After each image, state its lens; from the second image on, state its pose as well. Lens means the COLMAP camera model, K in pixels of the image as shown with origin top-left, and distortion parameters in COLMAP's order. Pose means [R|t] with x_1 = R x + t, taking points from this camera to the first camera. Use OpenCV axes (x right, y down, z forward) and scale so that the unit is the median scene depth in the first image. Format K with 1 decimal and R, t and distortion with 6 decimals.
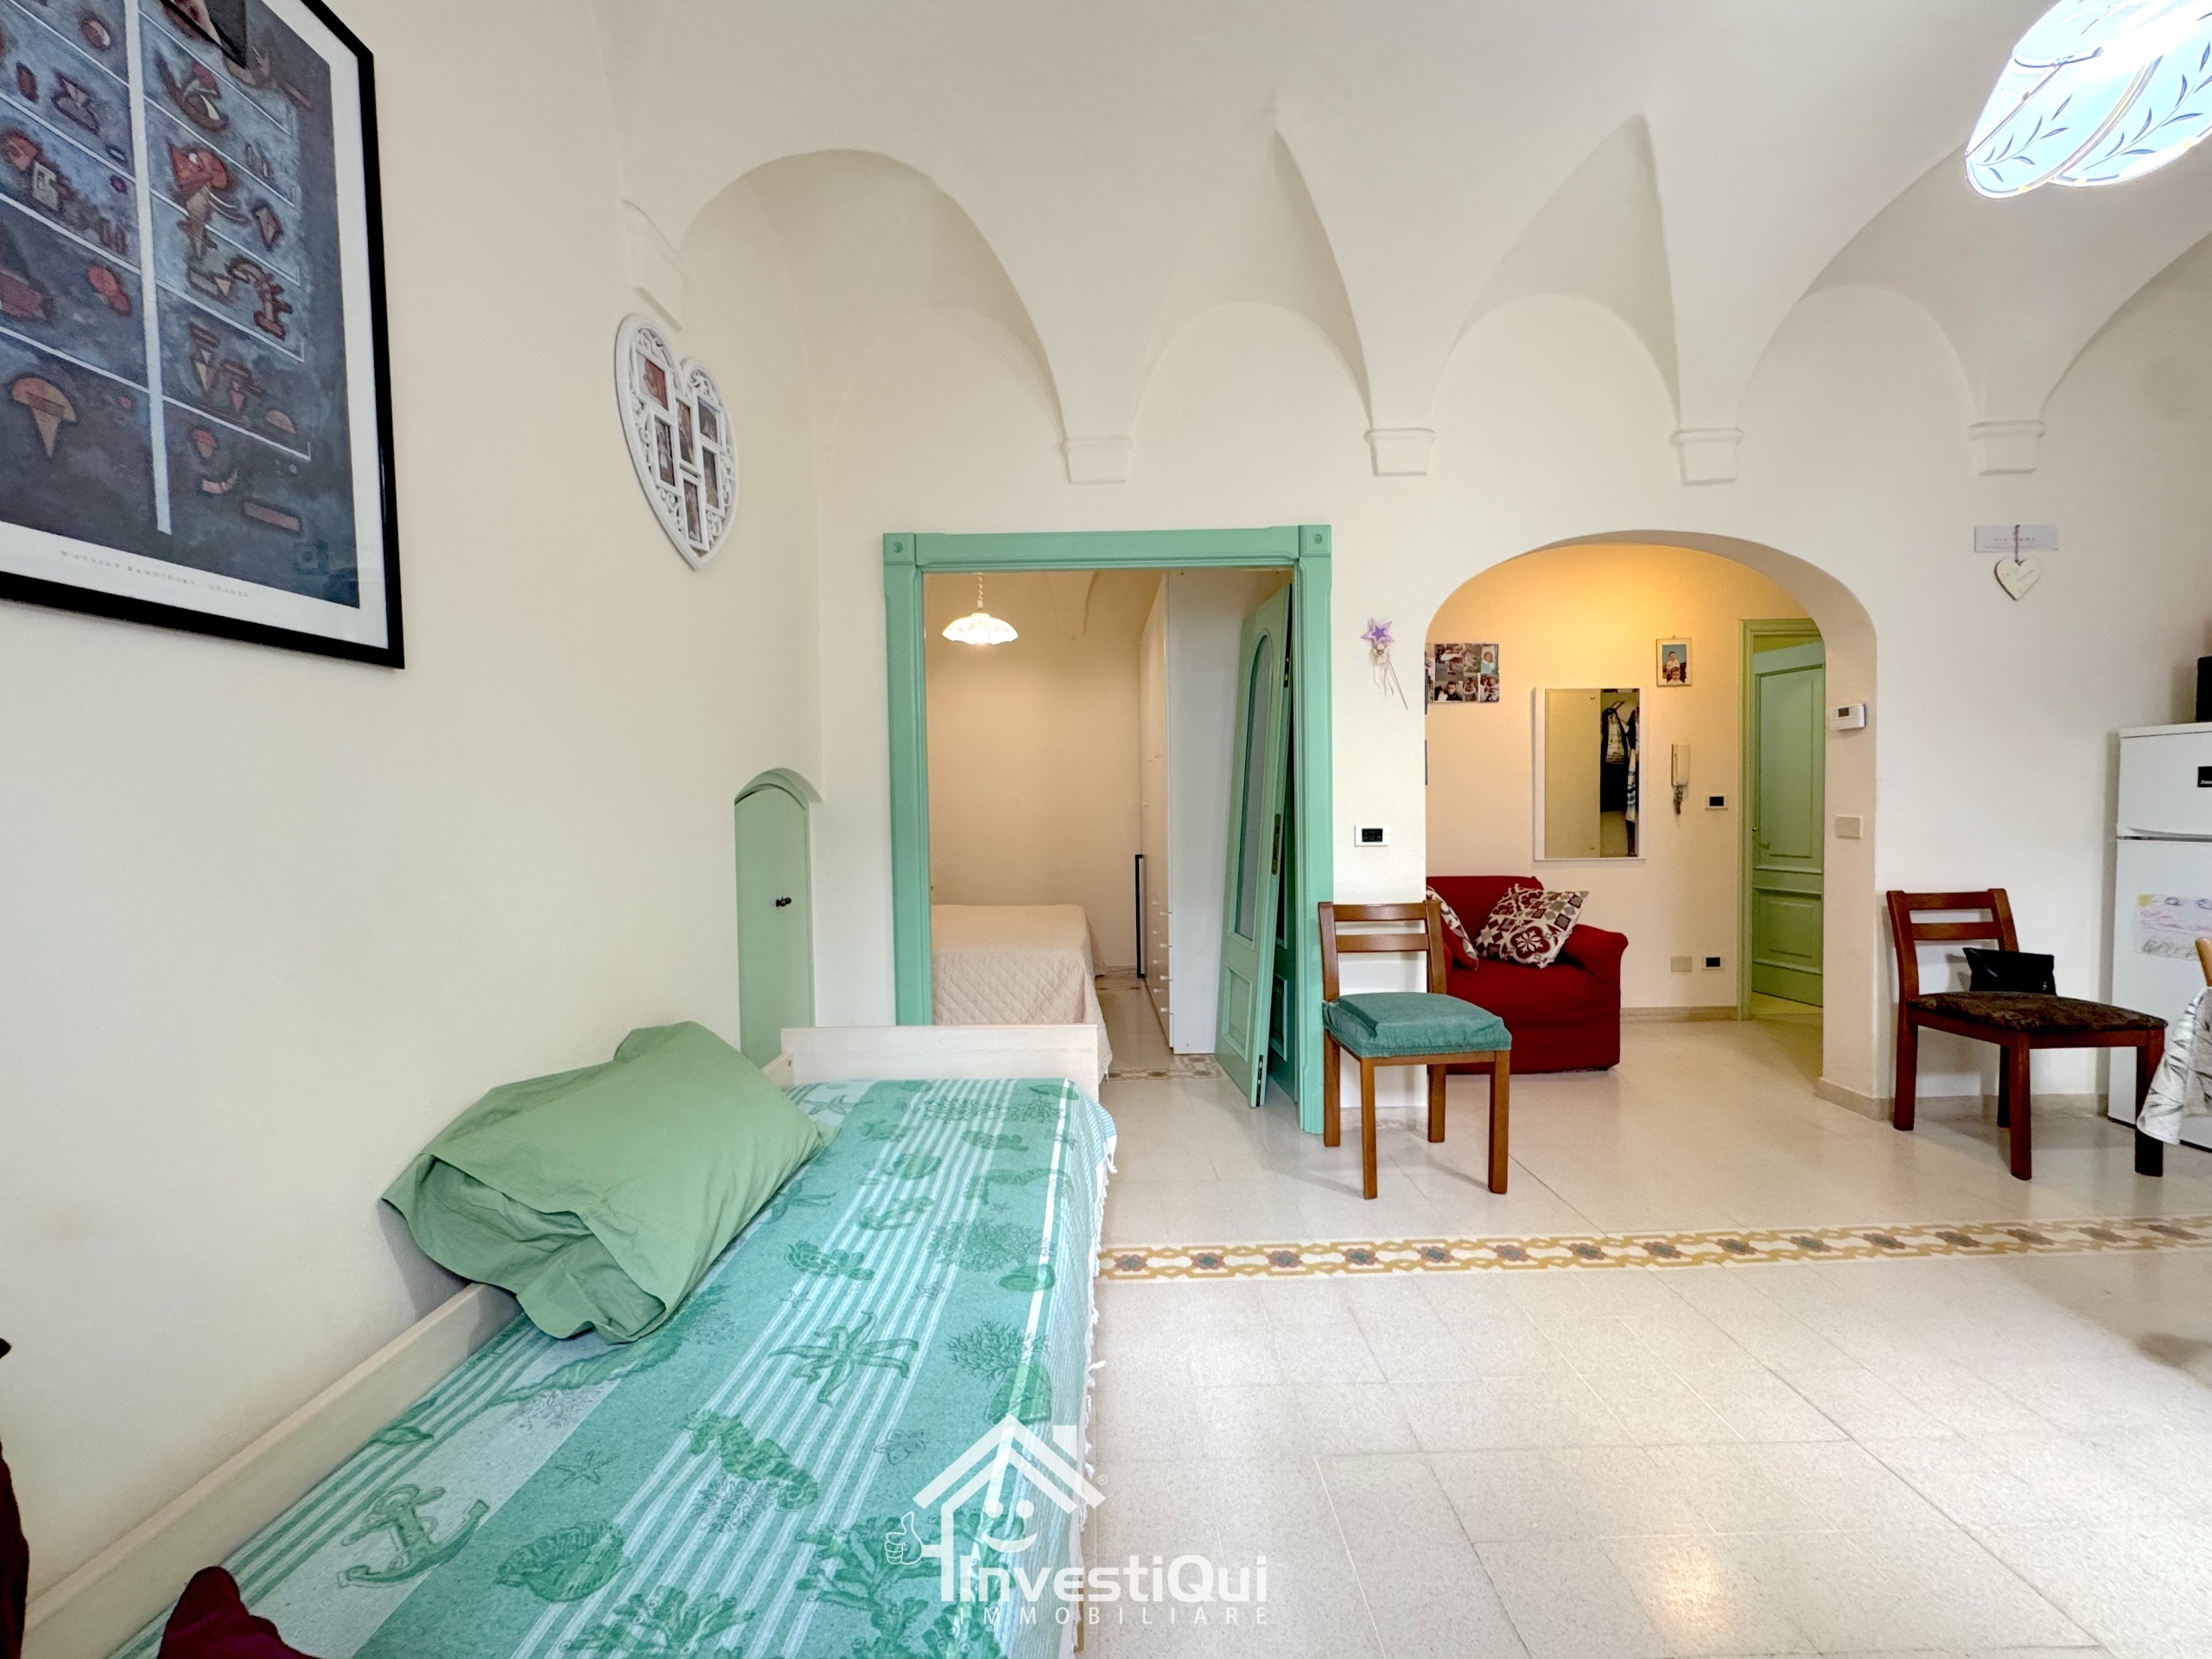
lens RADIAL K [[882.9, 0, 1111.8], [0, 882.9, 825.2], [0, 0, 1]] dist [-0.005768, 0.000668]
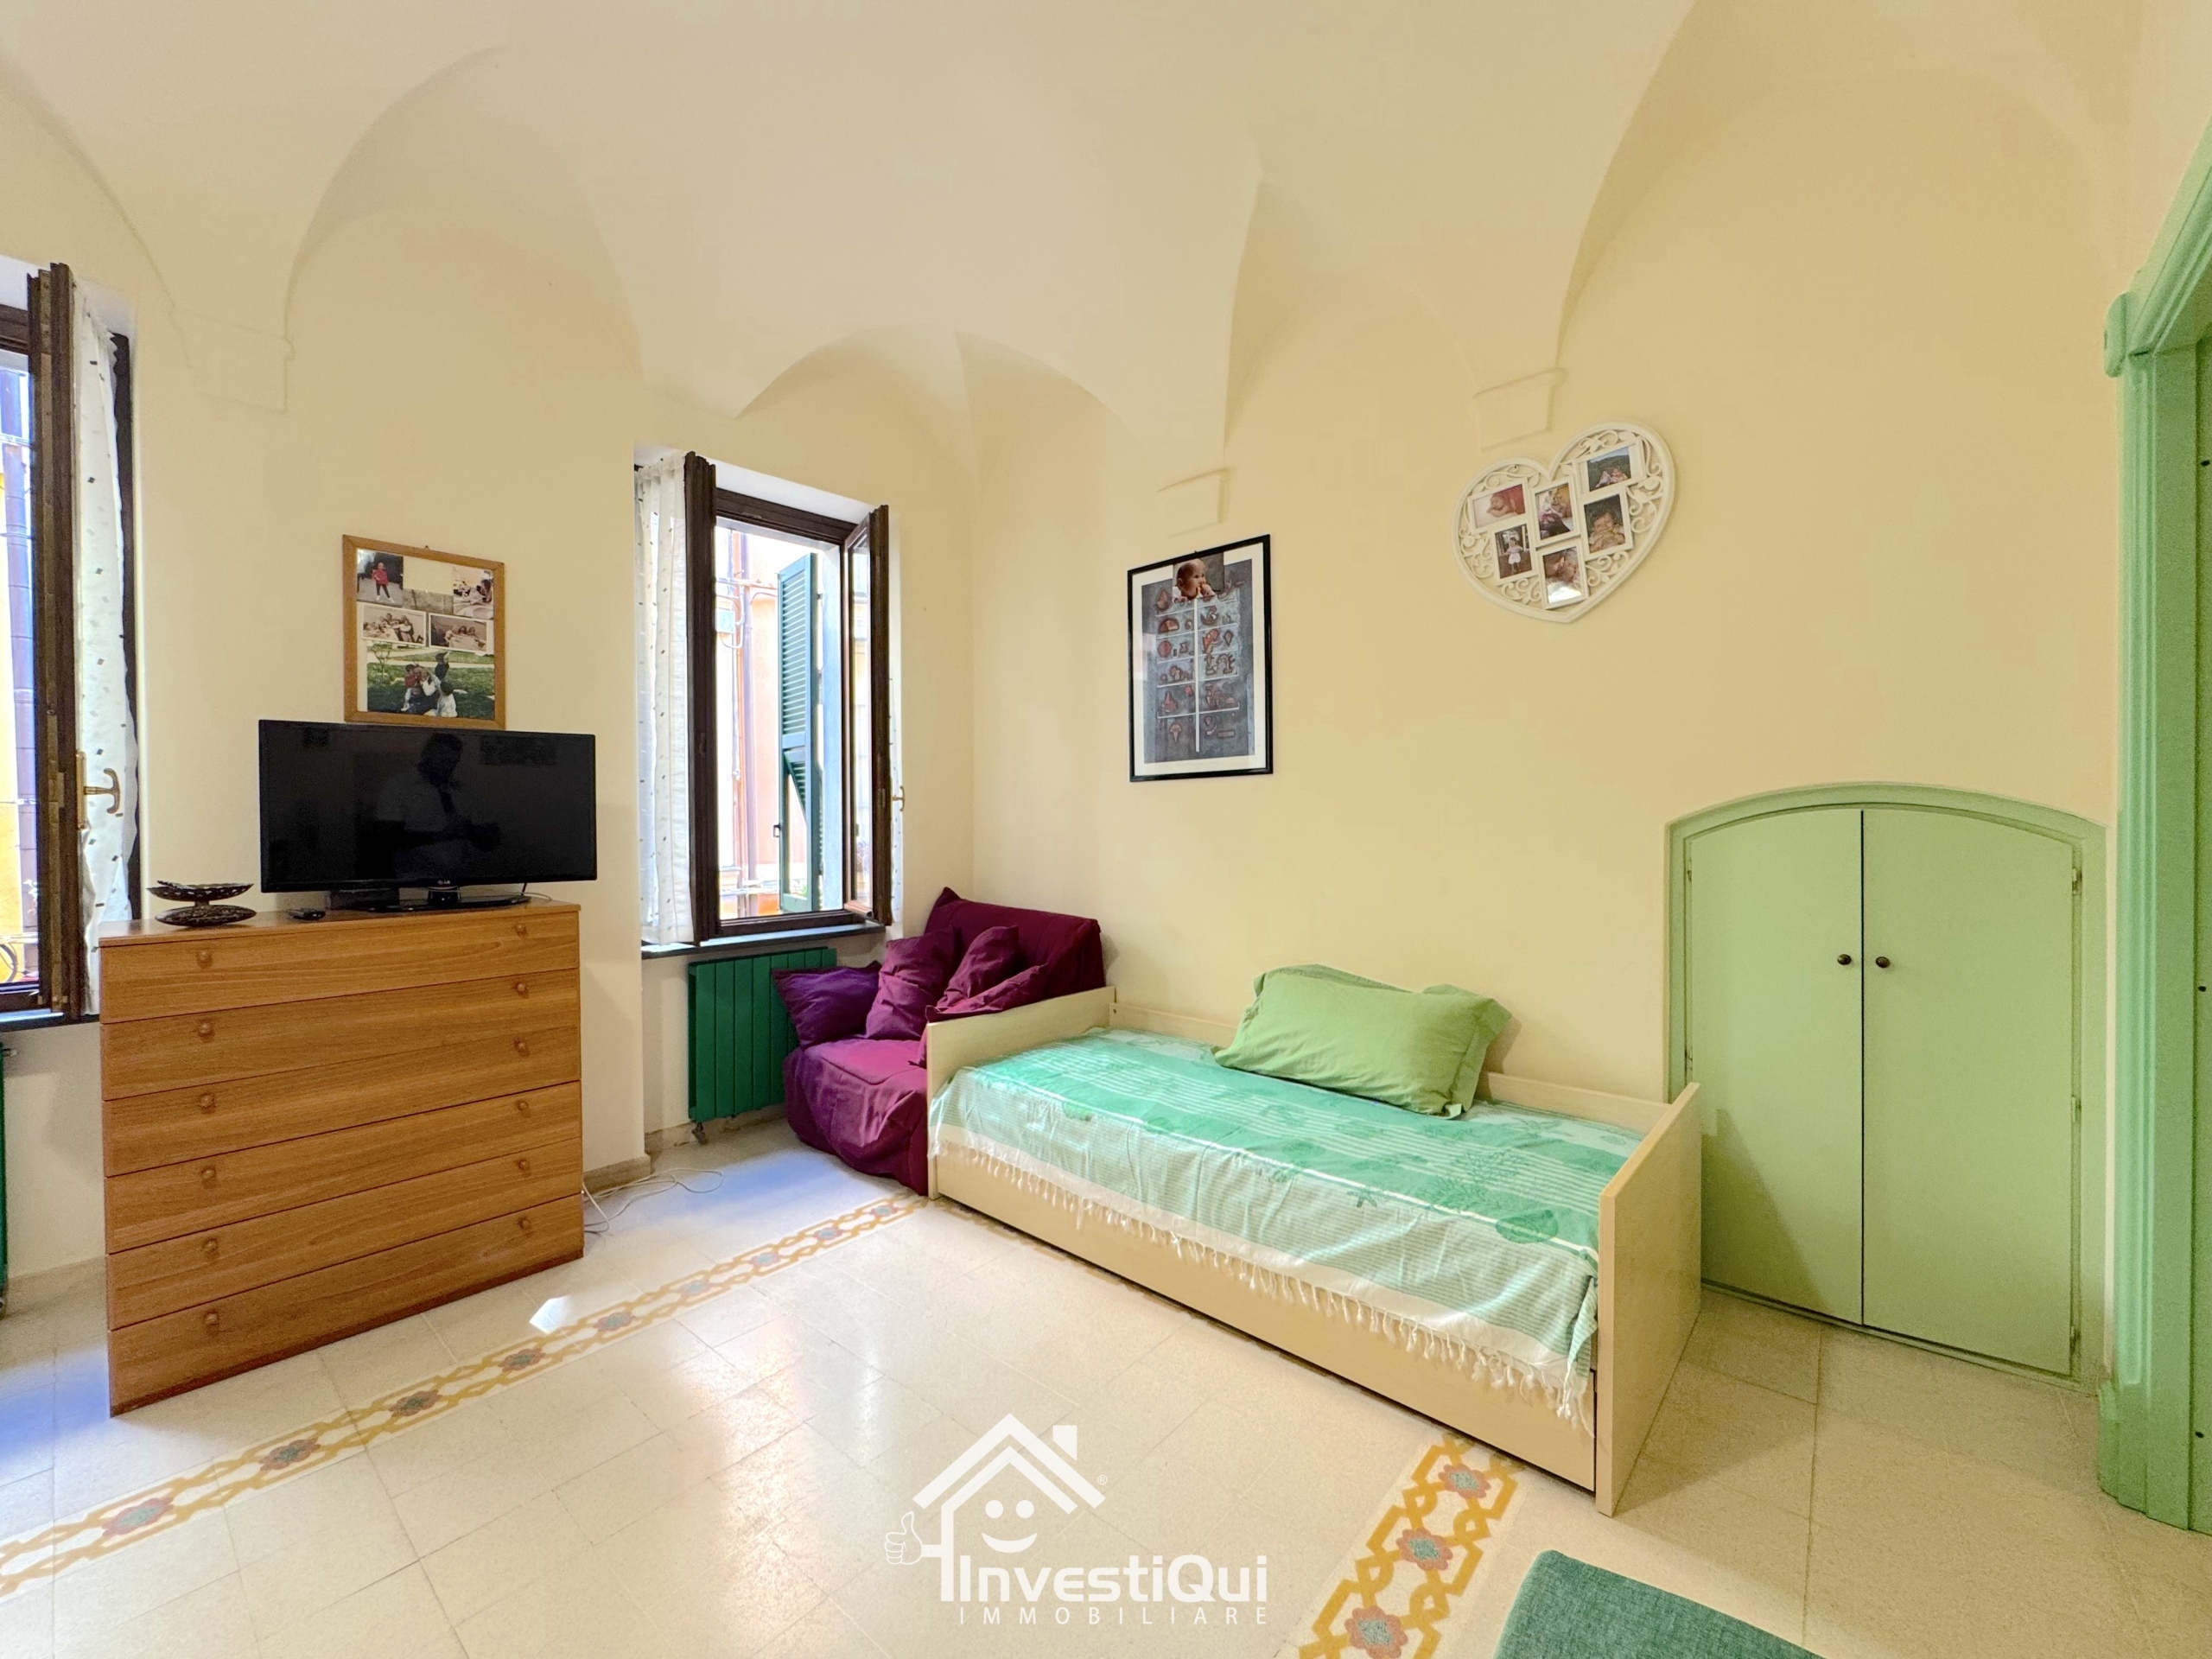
lens RADIAL K [[882.9, 0, 1107.7], [0, 882.9, 829.4], [0, 0, 1]] dist [-0.005768, 0.000668]
pose [[-0.660967, 0.026171, -0.749959, 1.574142], [-0.004232, 0.999246, 0.038600, -0.132604], [0.750403, 0.028687, -0.660357, 2.638652]]
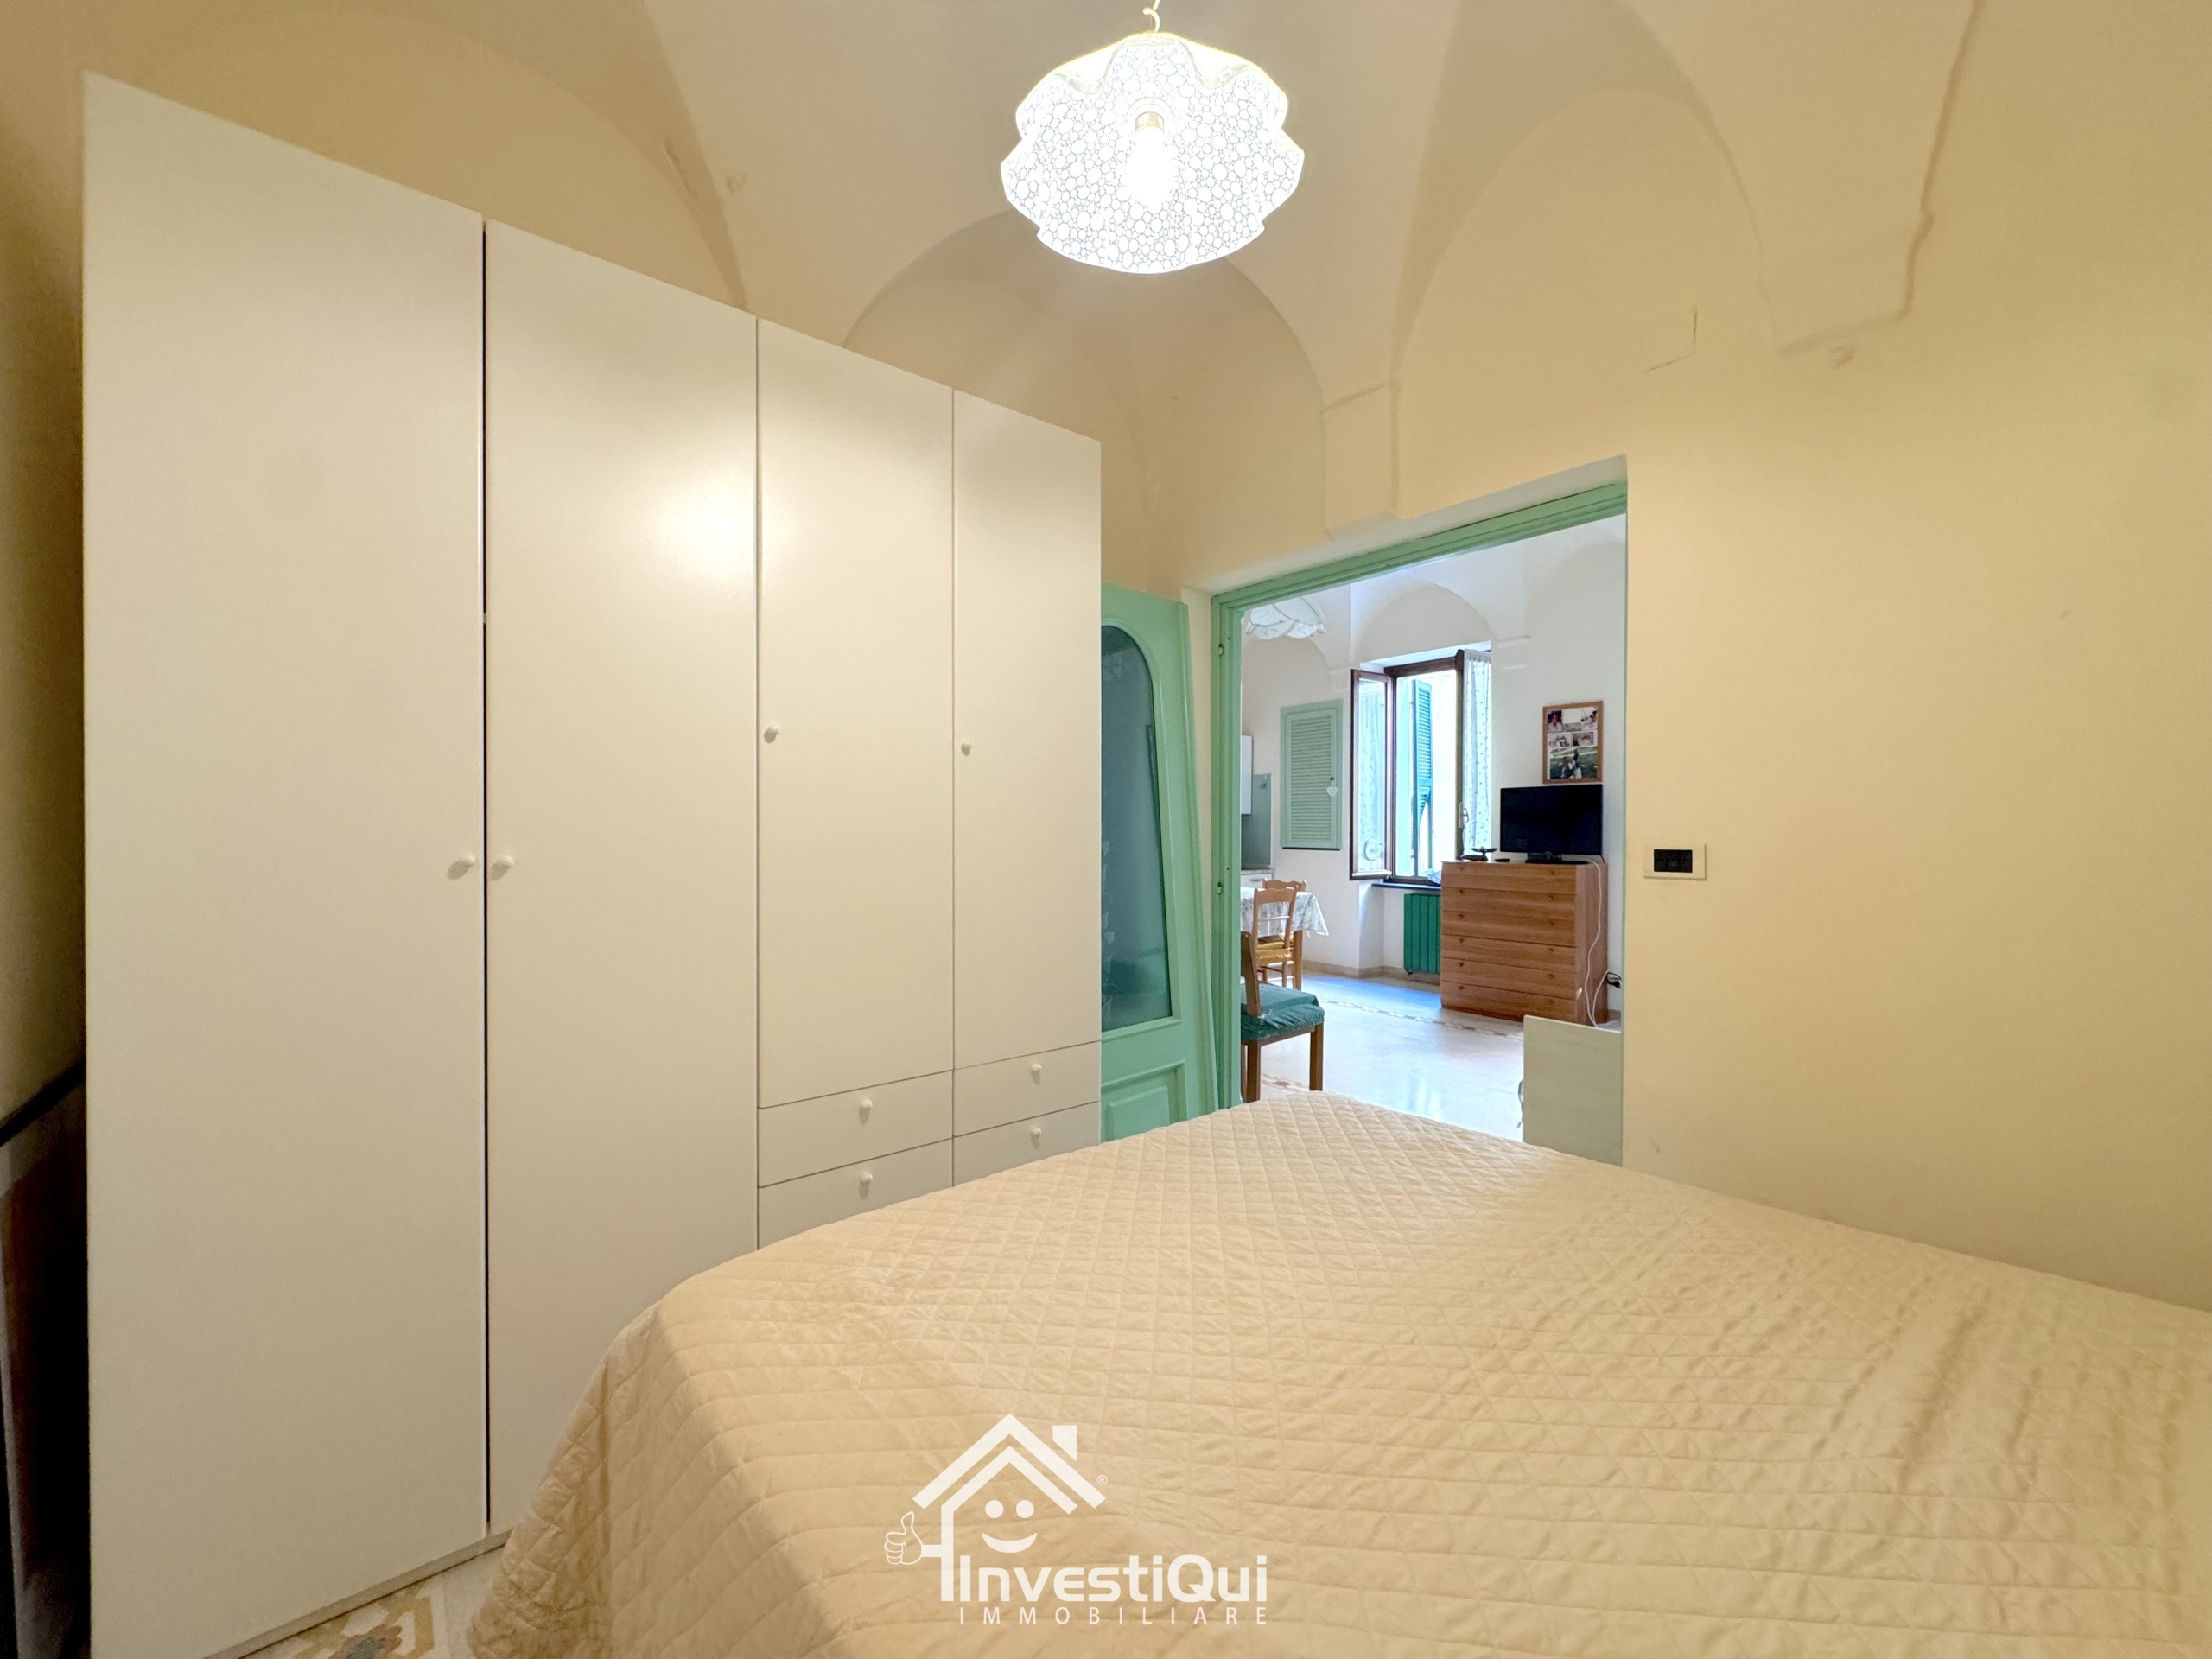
lens RADIAL K [[882.9, 0, 1106.0], [0, 882.9, 824.2], [0, 0, 1]] dist [-0.005768, 0.000668]
pose [[-0.620047, 0.010919, 0.784489, -1.477696], [0.024664, 0.999680, 0.005579, -0.164161], [-0.784177, 0.022808, -0.620118, 5.213460]]
